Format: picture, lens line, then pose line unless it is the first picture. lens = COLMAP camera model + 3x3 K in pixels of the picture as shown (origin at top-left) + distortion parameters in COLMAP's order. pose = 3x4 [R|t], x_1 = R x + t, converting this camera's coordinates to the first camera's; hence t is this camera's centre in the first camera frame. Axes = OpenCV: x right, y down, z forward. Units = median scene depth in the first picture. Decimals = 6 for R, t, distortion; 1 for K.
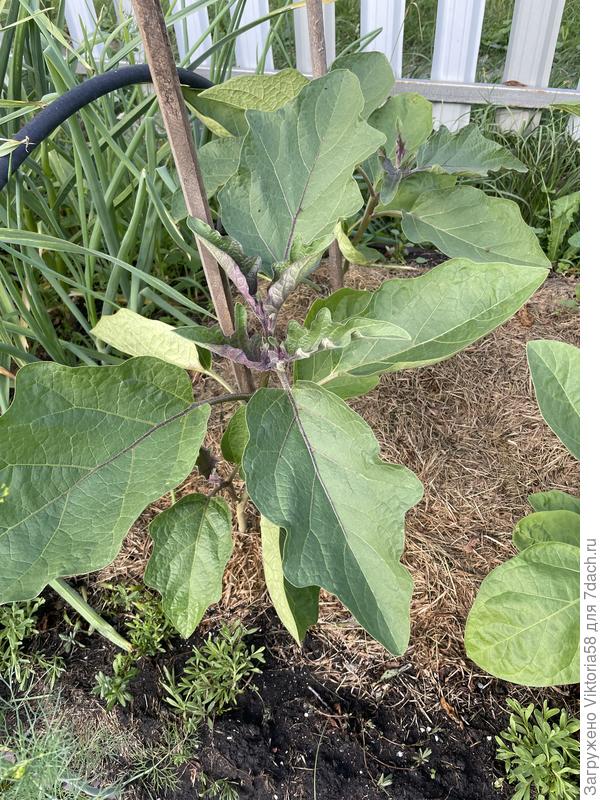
lens RADIAL K [[609.2, 0, 294.5], [0, 609.2, 395.6], [0, 0, 1]] dist [0.082014, -0.115368]
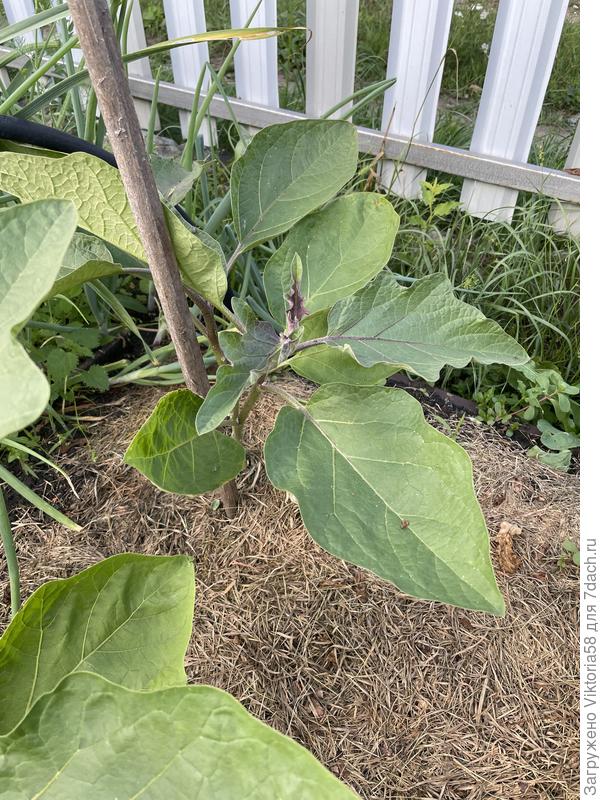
lens RADIAL K [[609.2, 0, 294.5], [0, 609.2, 395.6], [0, 0, 1]] dist [0.082014, -0.115368]
pose [[0.980665, 0.174258, -0.089052, 0.205362], [-0.175835, 0.984367, -0.010129, -0.270625], [0.085895, 0.025592, 0.995975, 0.374712]]
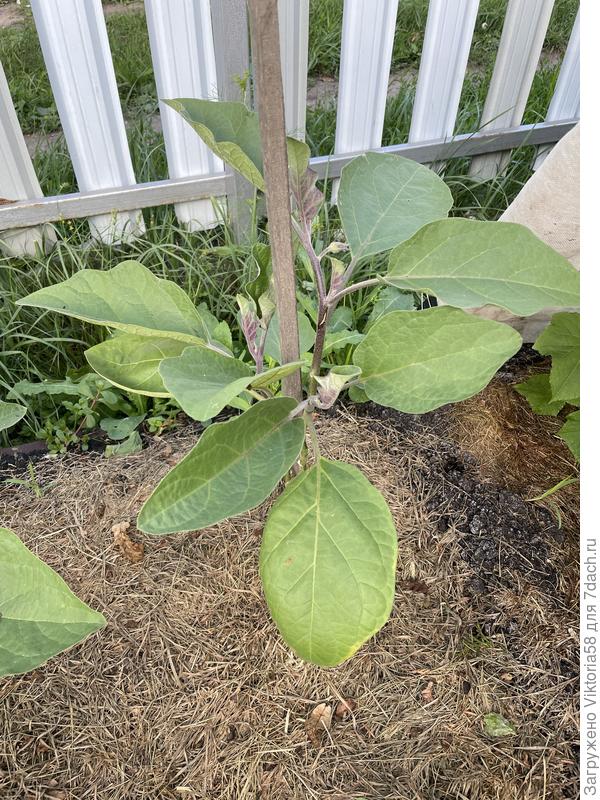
lens RADIAL K [[609.2, 0, 294.5], [0, 609.2, 395.6], [0, 0, 1]] dist [0.082014, -0.115368]
pose [[0.788712, -0.401577, 0.465479, 0.289233], [0.414628, 0.906511, 0.079513, -0.295833], [-0.453892, 0.130288, 0.881480, 0.277796]]
